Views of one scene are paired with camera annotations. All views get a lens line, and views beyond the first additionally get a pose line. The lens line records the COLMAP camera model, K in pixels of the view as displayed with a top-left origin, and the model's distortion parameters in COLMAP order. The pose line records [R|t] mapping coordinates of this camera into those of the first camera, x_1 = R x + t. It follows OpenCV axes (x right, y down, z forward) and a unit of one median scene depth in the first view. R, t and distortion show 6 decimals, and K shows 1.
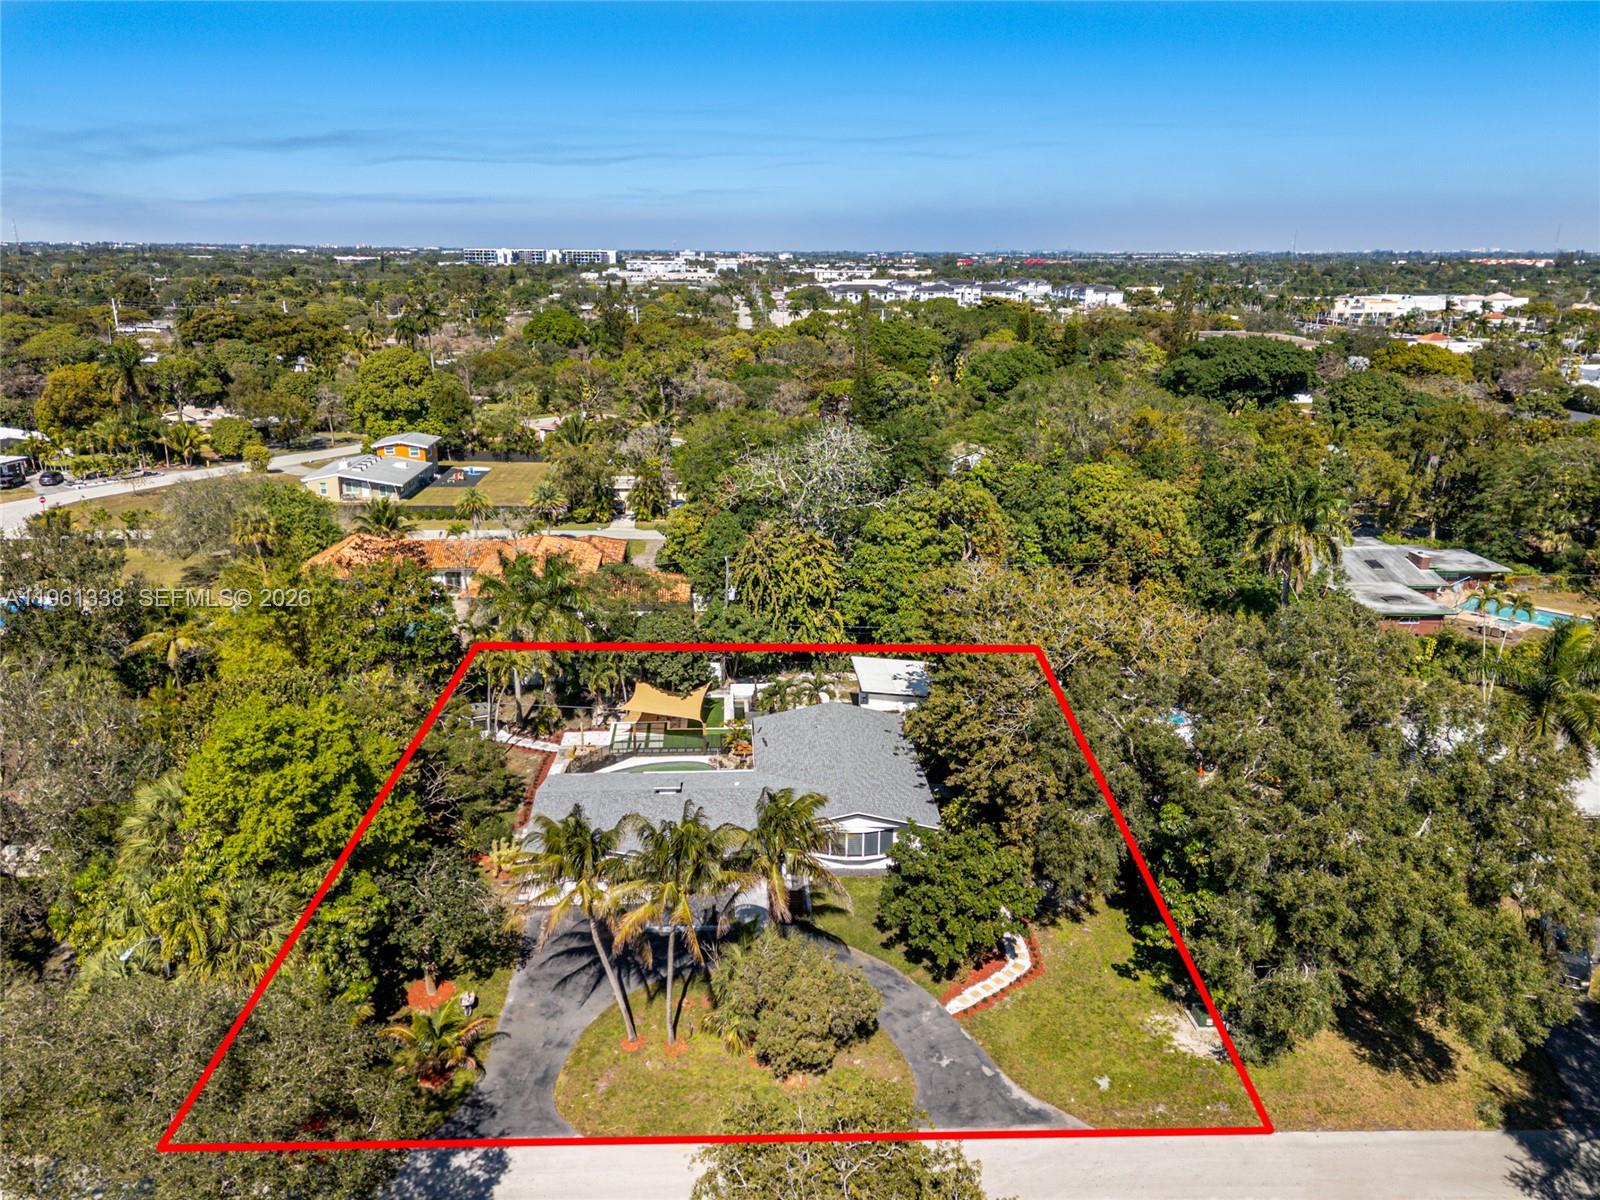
lens RADIAL K [[1132.3, 0, 800.3], [0, 1132.3, 604.7], [0, 0, 1]] dist [0.056112, -0.011610]
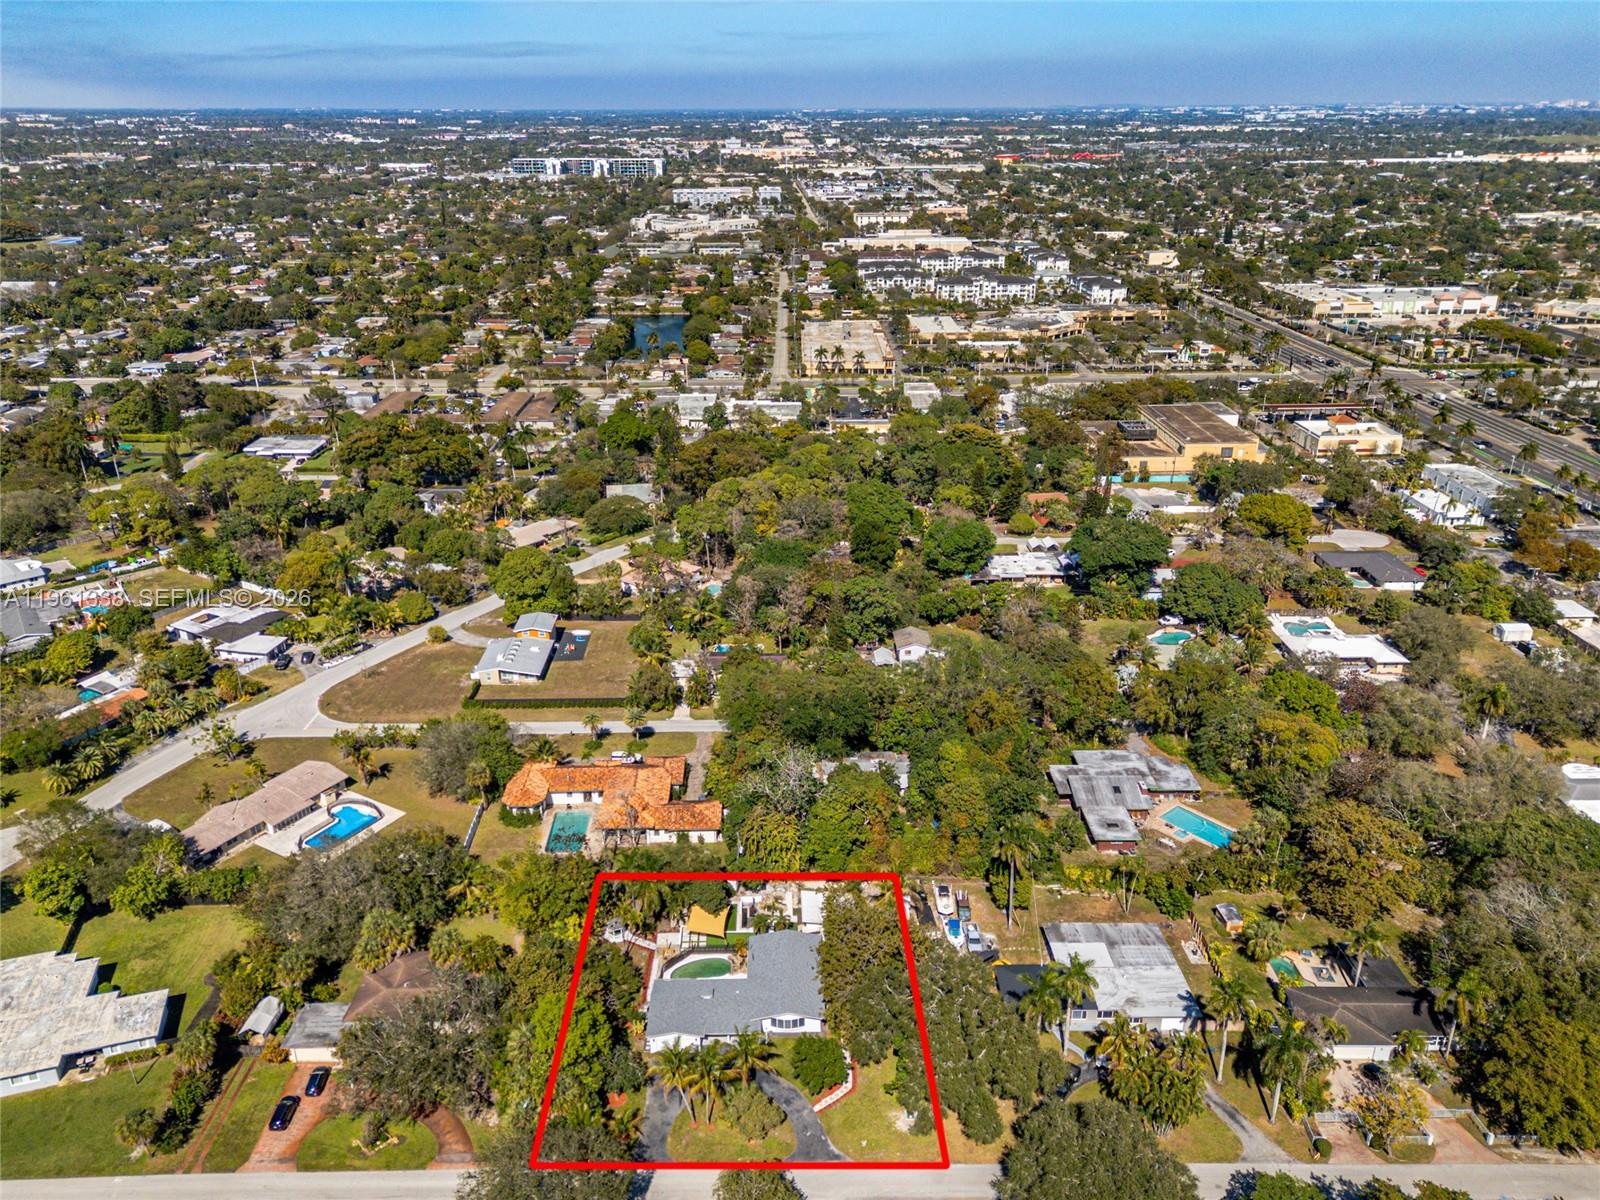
lens RADIAL K [[1132.3, 0, 803.6], [0, 1132.3, 595.9], [0, 0, 1]] dist [0.056112, -0.011610]
pose [[0.998987, -0.005812, -0.044623, 0.131764], [0.010342, 0.994735, 0.101955, -0.622920], [0.043796, -0.102314, 0.993788, -0.854687]]
